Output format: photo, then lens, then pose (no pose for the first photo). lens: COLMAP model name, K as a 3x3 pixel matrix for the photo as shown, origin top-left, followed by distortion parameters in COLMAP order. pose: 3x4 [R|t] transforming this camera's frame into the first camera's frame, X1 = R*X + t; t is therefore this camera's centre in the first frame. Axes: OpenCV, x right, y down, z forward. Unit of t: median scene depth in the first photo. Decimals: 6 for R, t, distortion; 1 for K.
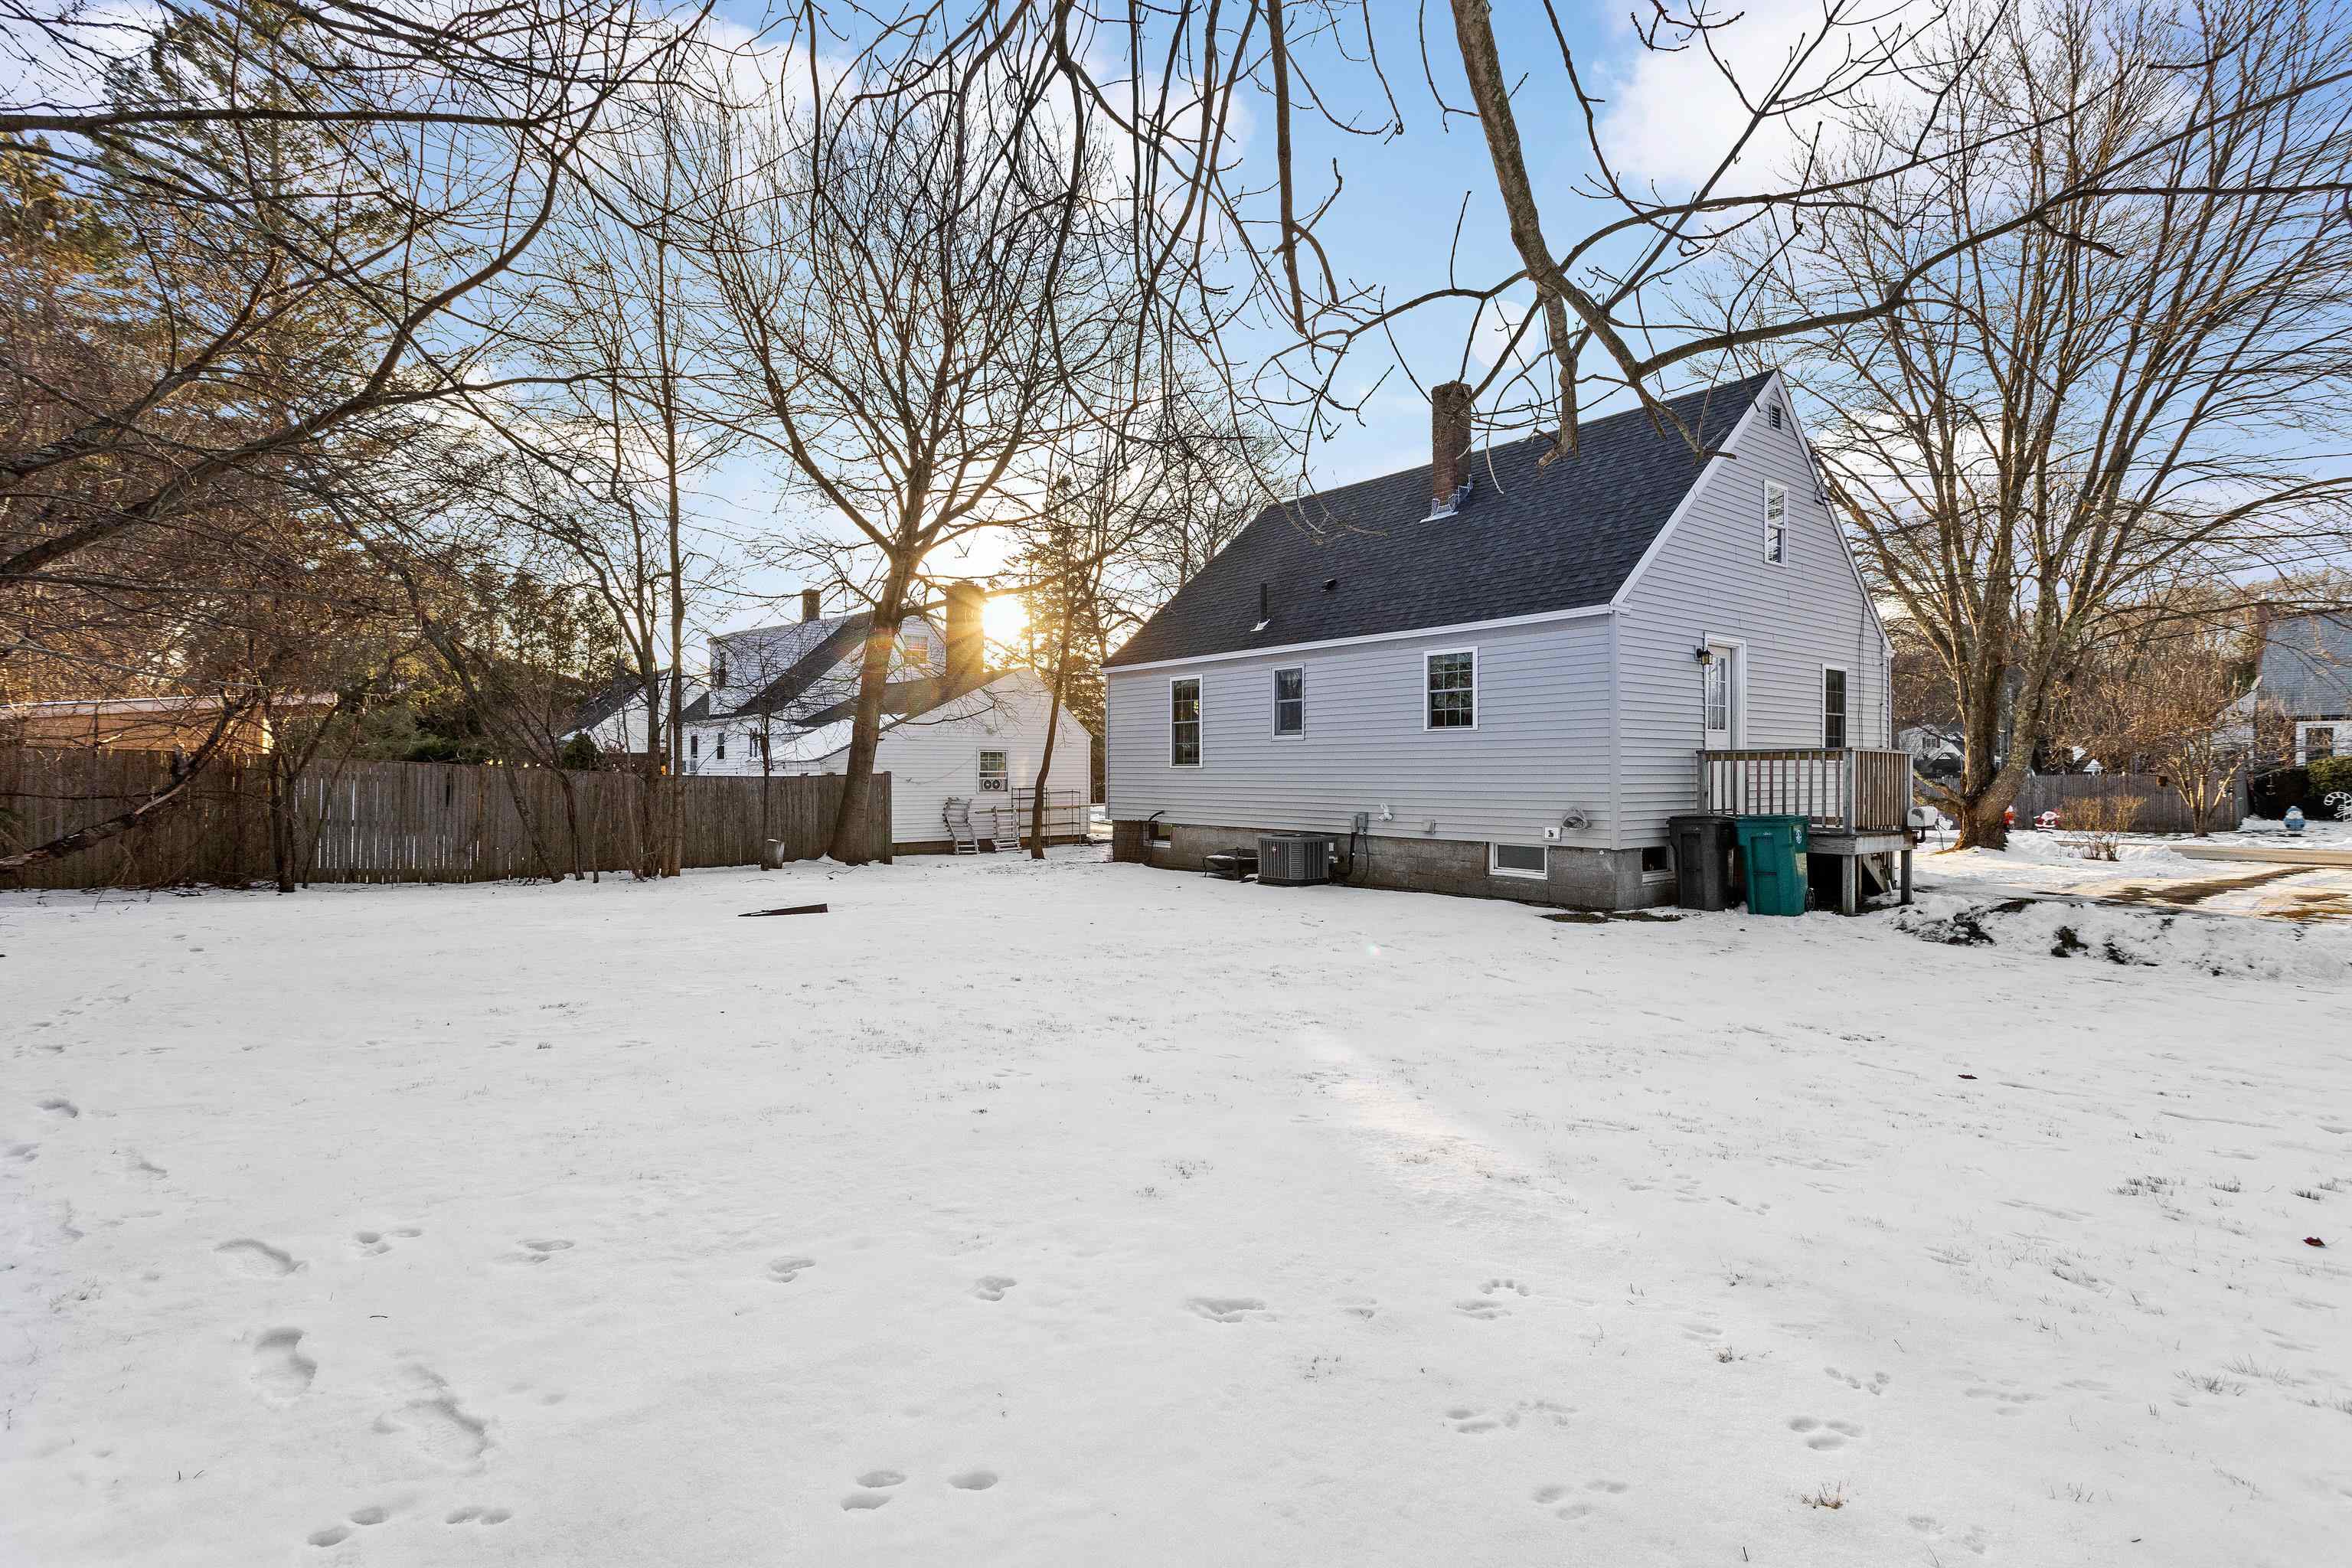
lens RADIAL K [[1137.8, 0, 1172.3], [0, 1137.8, 789.2], [0, 0, 1]] dist [-0.001571, 0.000022]
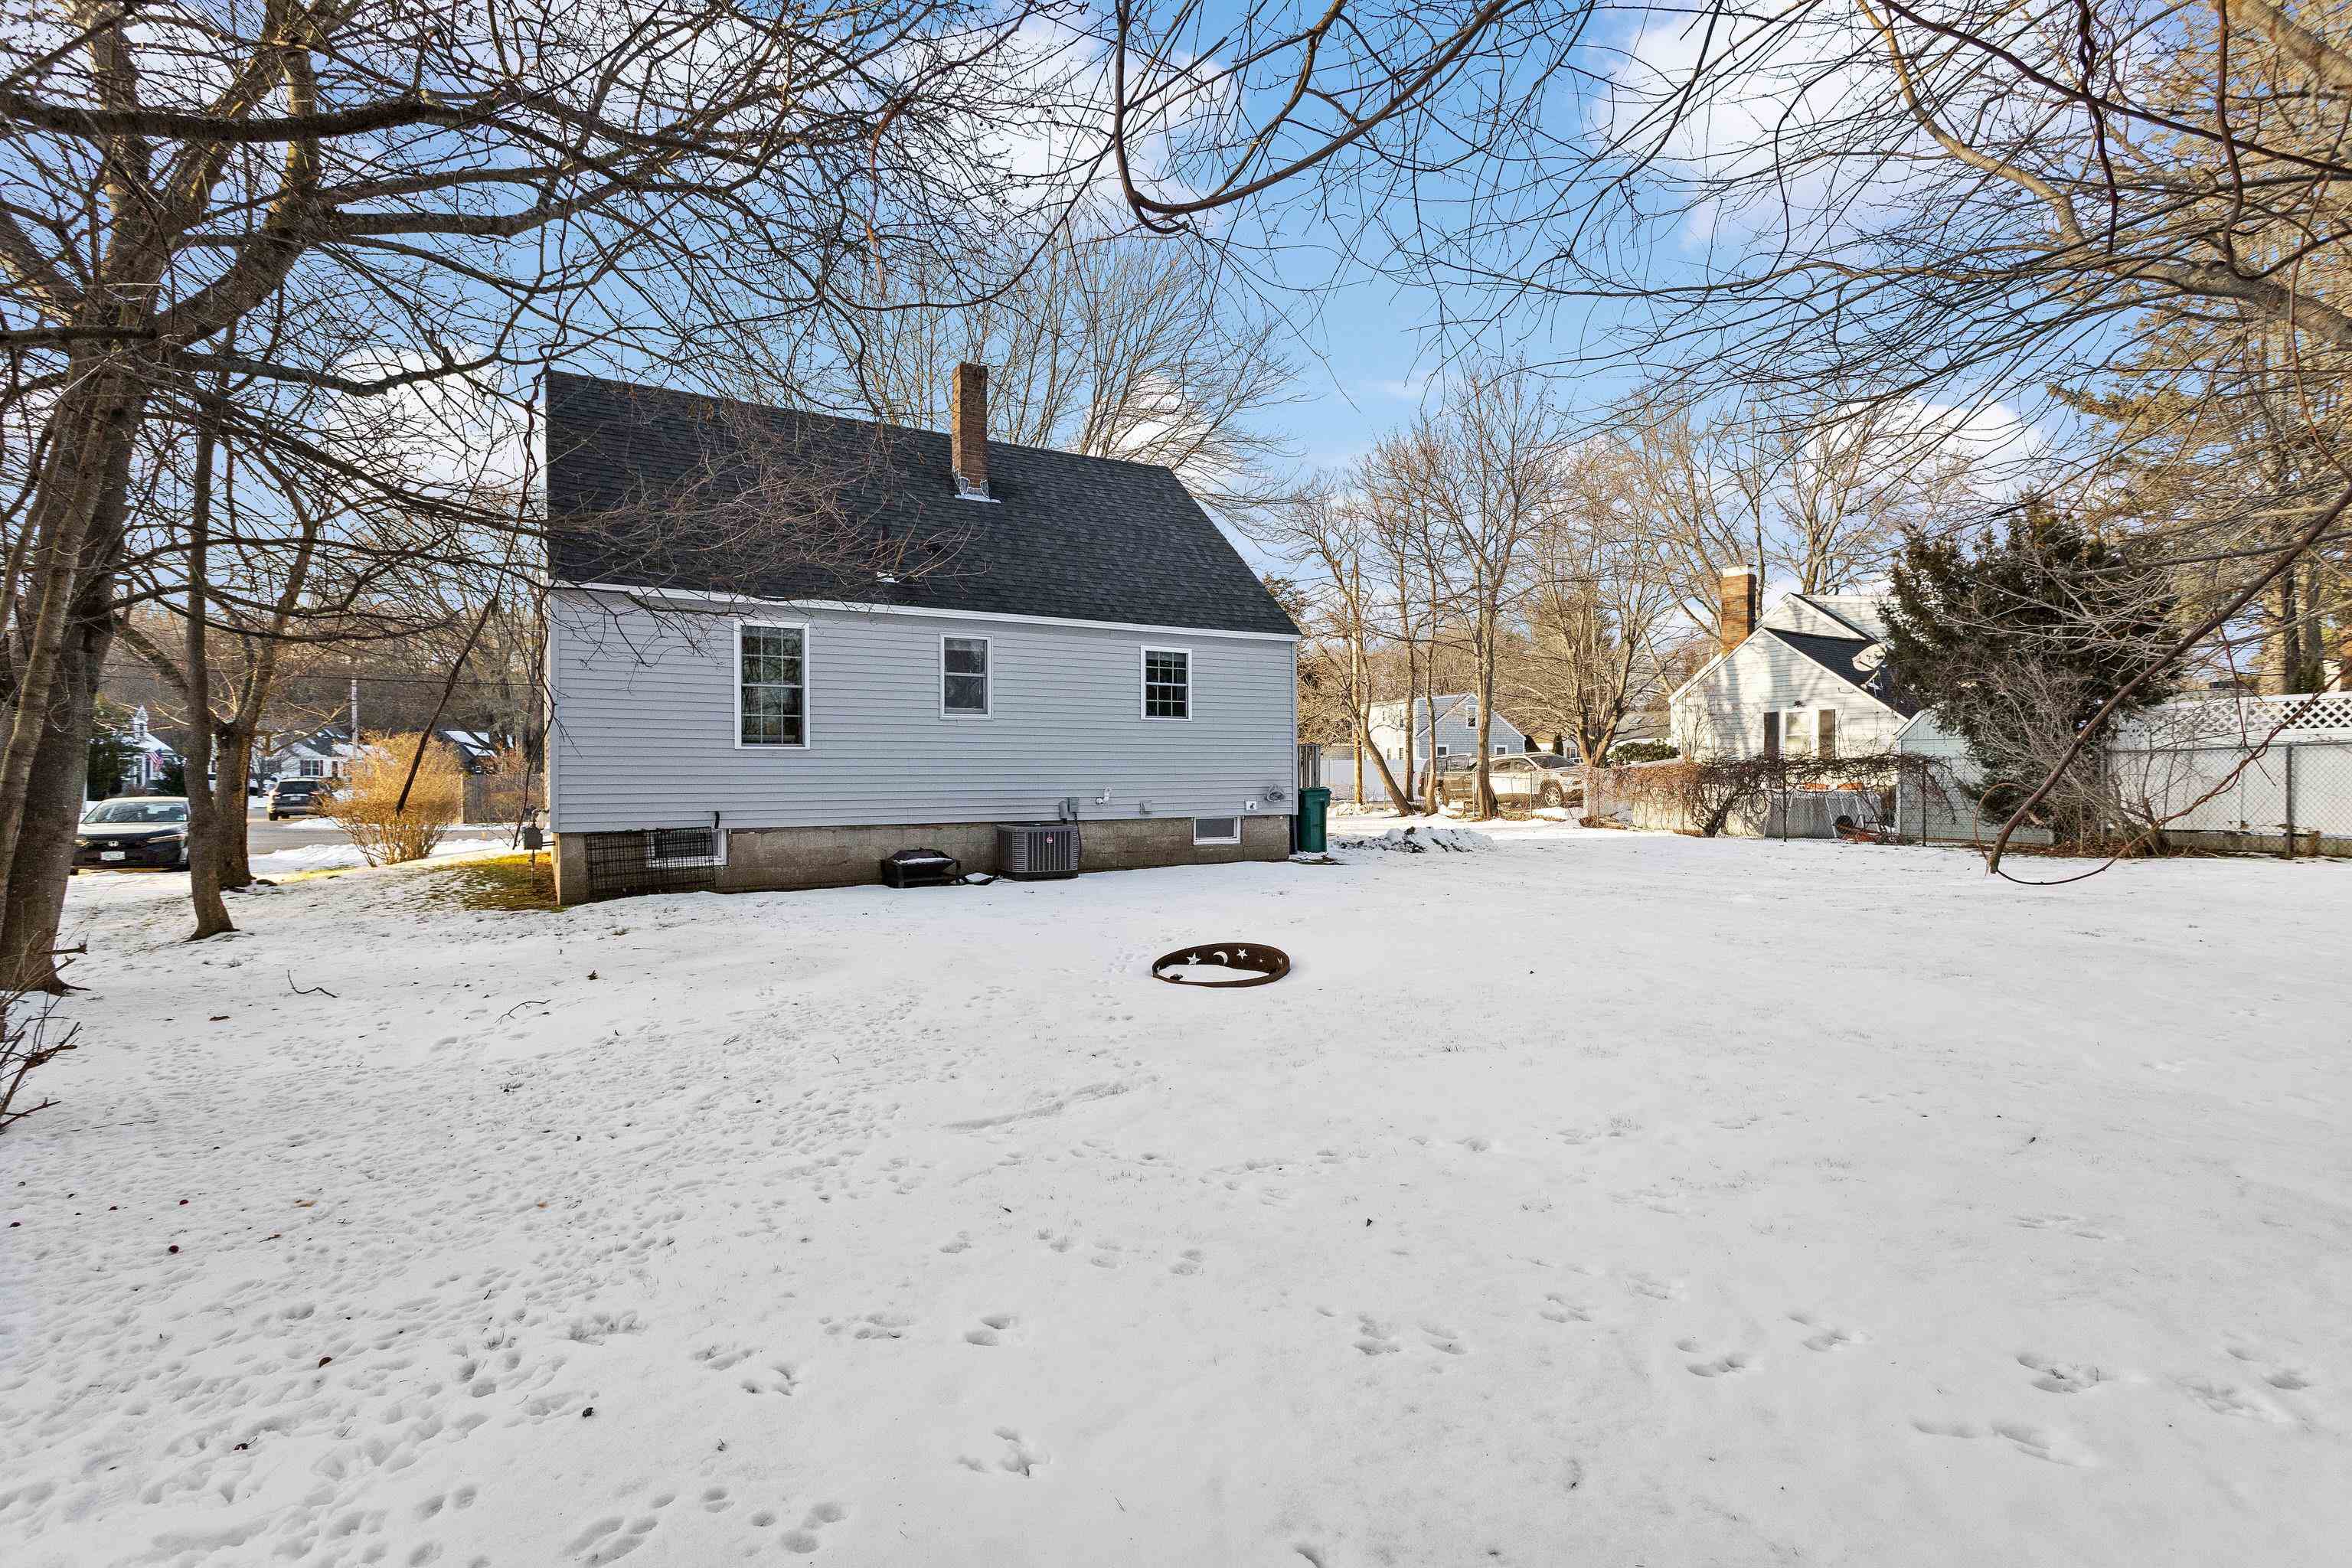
lens RADIAL K [[1137.8, 0, 1172.7], [0, 1137.8, 766.5], [0, 0, 1]] dist [-0.001571, 0.000022]
pose [[0.155273, -0.018845, 0.987692, -0.807021], [0.003562, 0.999822, 0.018516, -0.025101], [-0.987865, 0.000644, 0.155313, 0.769954]]
